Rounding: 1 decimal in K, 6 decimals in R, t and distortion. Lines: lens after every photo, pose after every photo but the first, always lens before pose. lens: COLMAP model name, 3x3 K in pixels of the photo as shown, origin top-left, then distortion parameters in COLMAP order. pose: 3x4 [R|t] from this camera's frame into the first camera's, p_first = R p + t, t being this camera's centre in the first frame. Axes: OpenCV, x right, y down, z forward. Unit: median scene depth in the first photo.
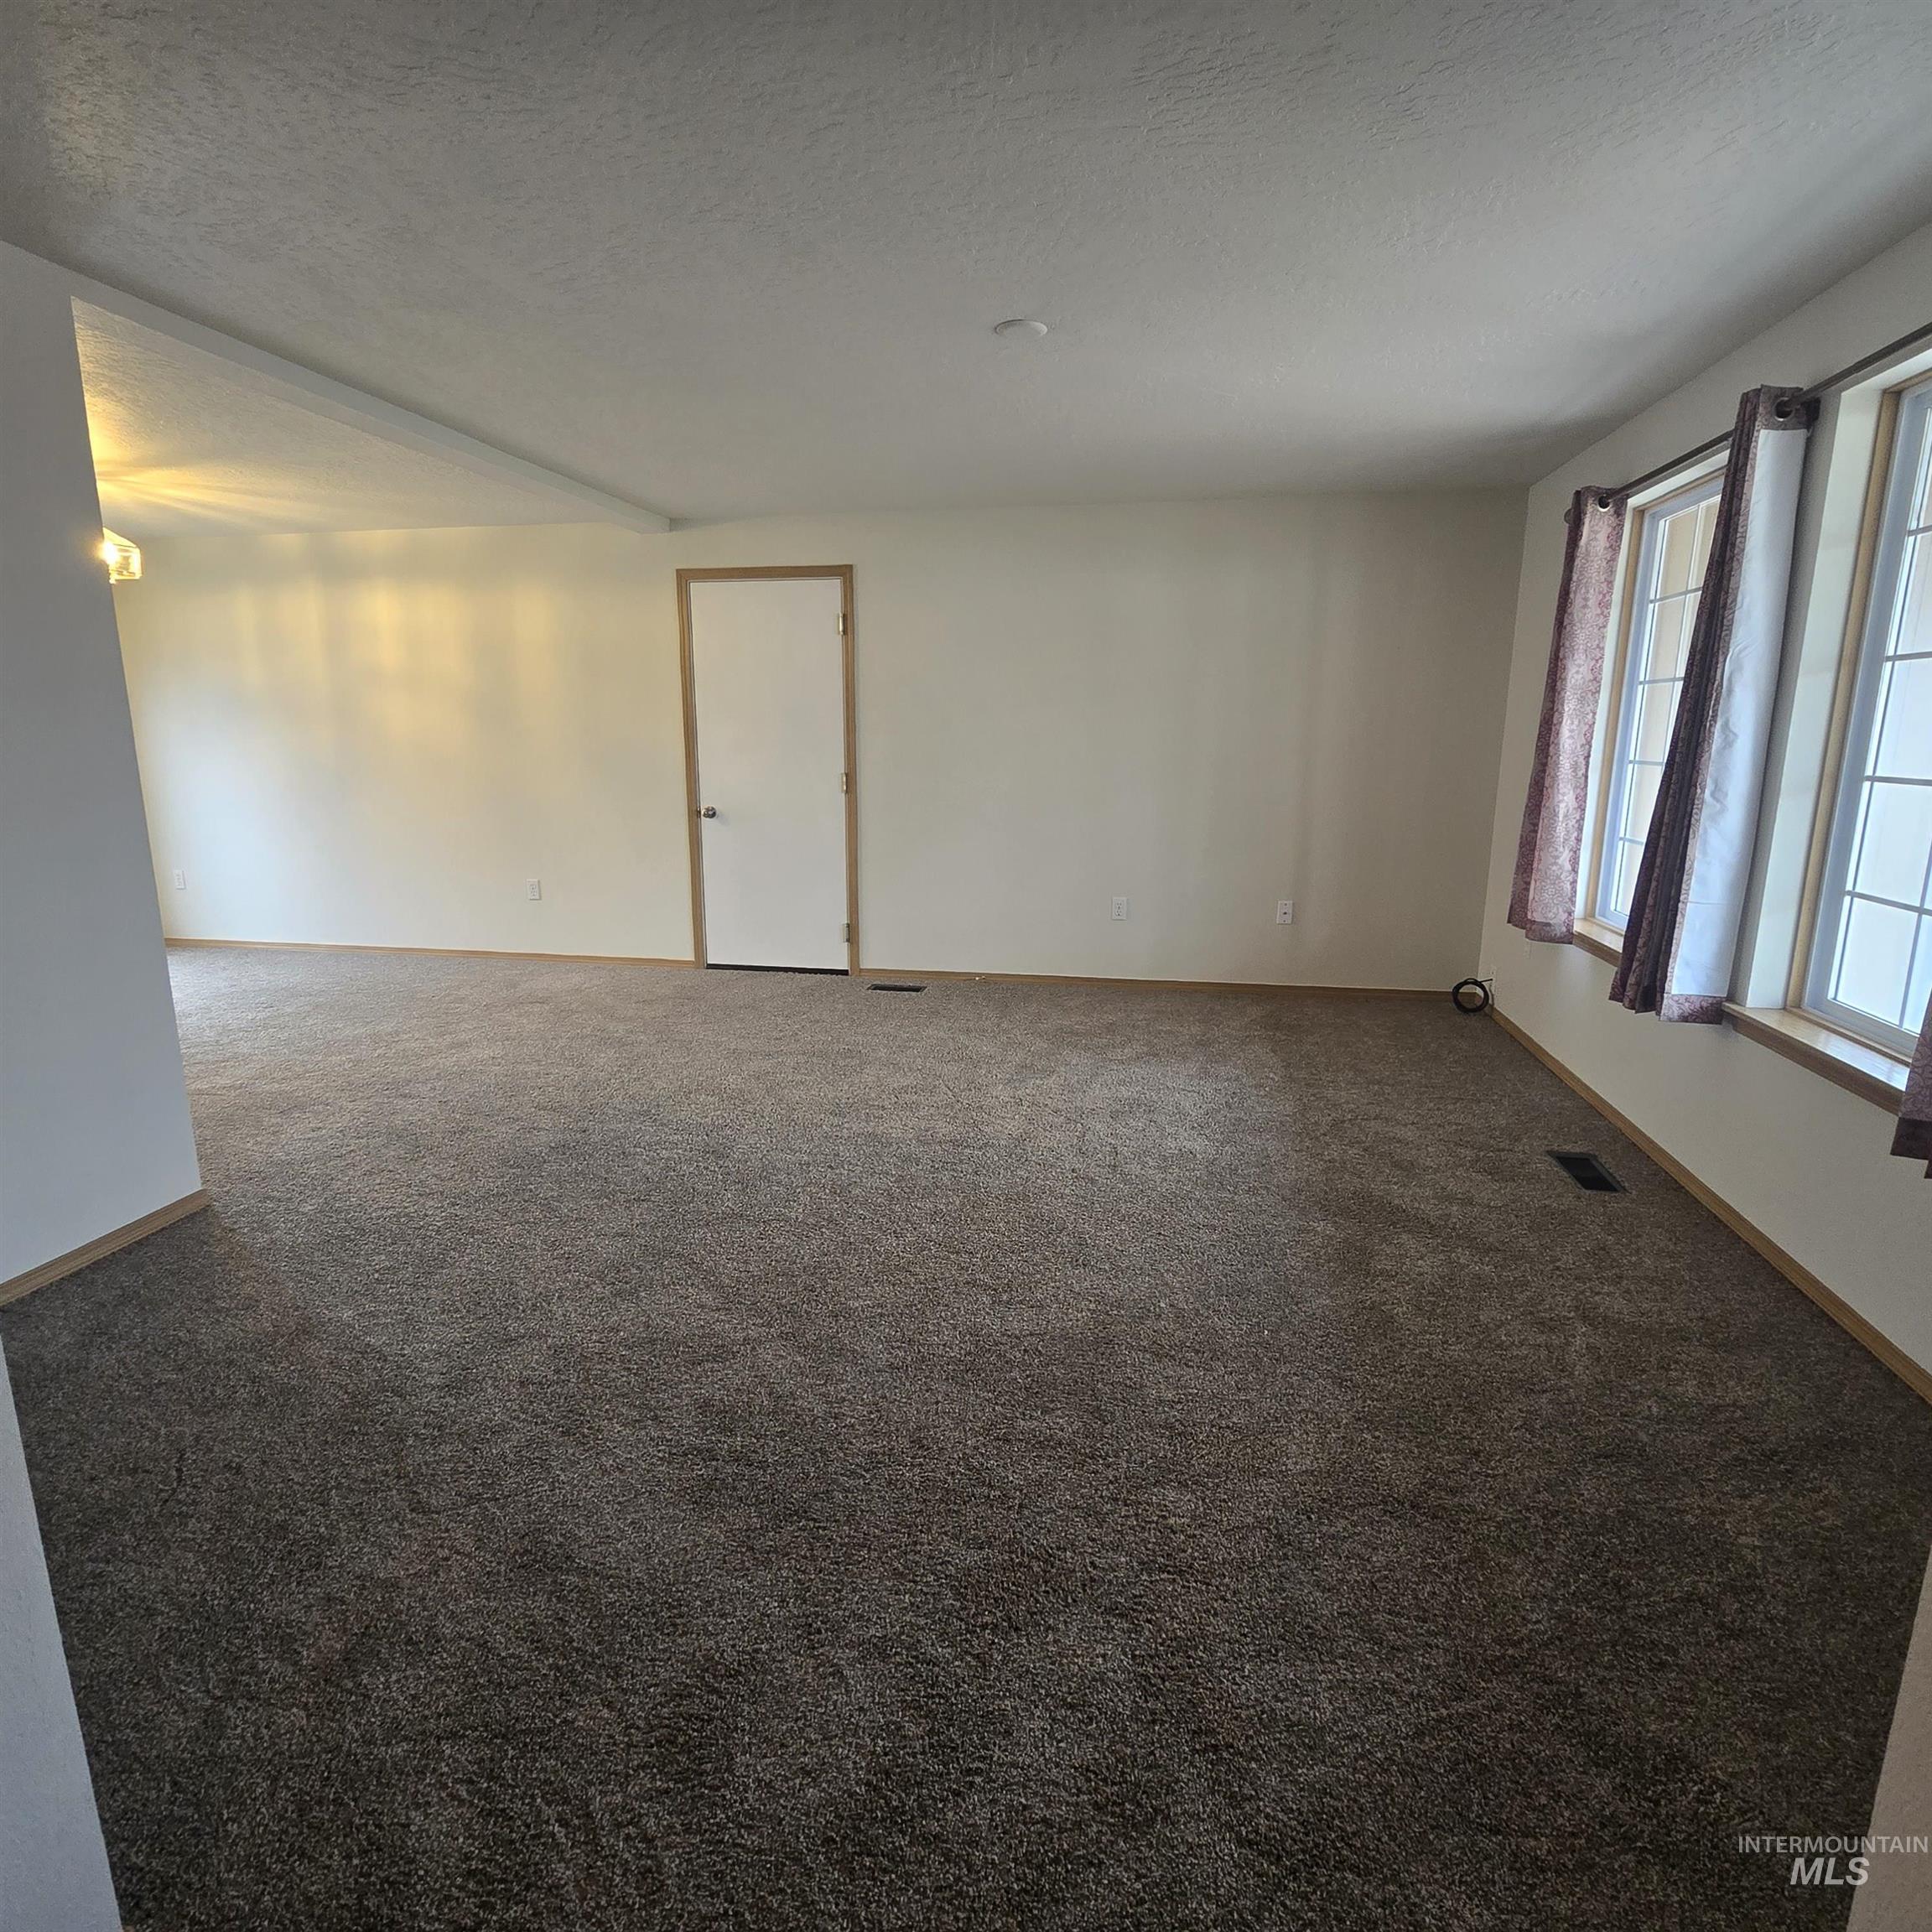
lens RADIAL K [[1058.4, 0, 968.3], [0, 1058.4, 955.6], [0, 0, 1]] dist [-0.004537, -0.000363]
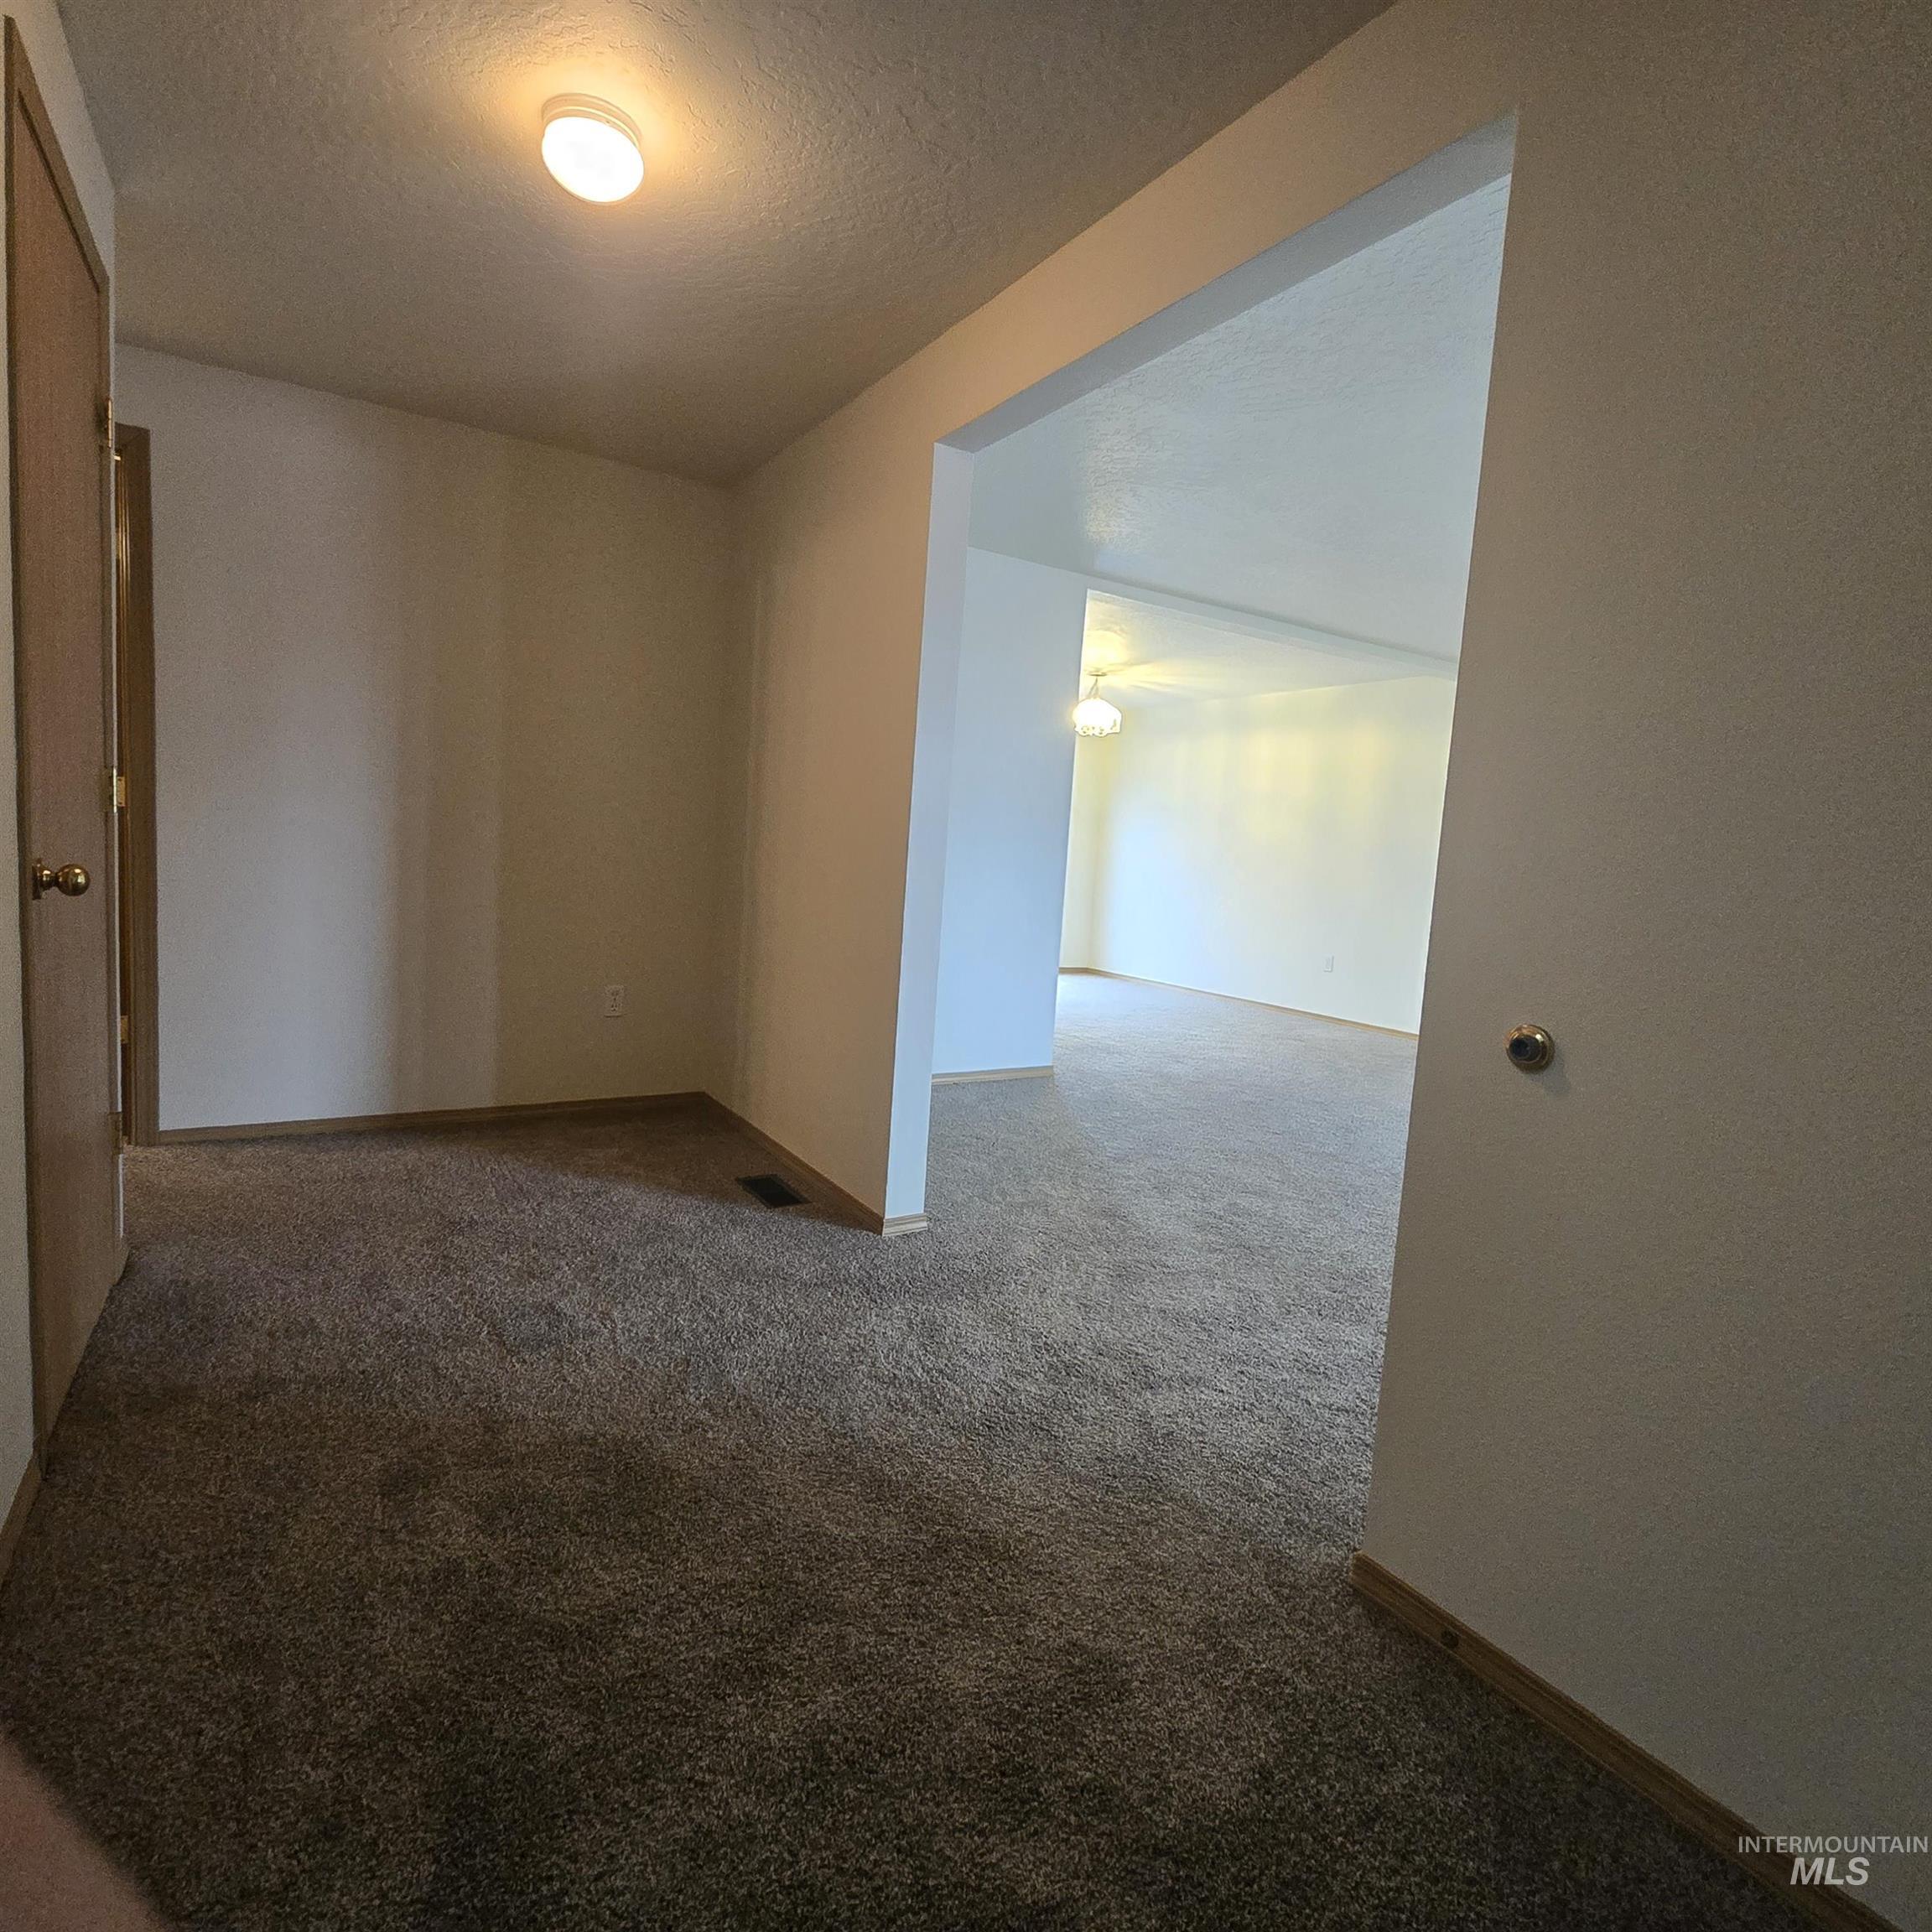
lens RADIAL K [[1058.4, 0, 972.8], [0, 1058.4, 964.1], [0, 0, 1]] dist [-0.004537, -0.000363]
pose [[0.679751, 0.123109, -0.723037, 0.335007], [-0.215656, 0.975783, -0.036602, 0.118836], [0.701022, 0.180807, 0.689839, -0.254798]]
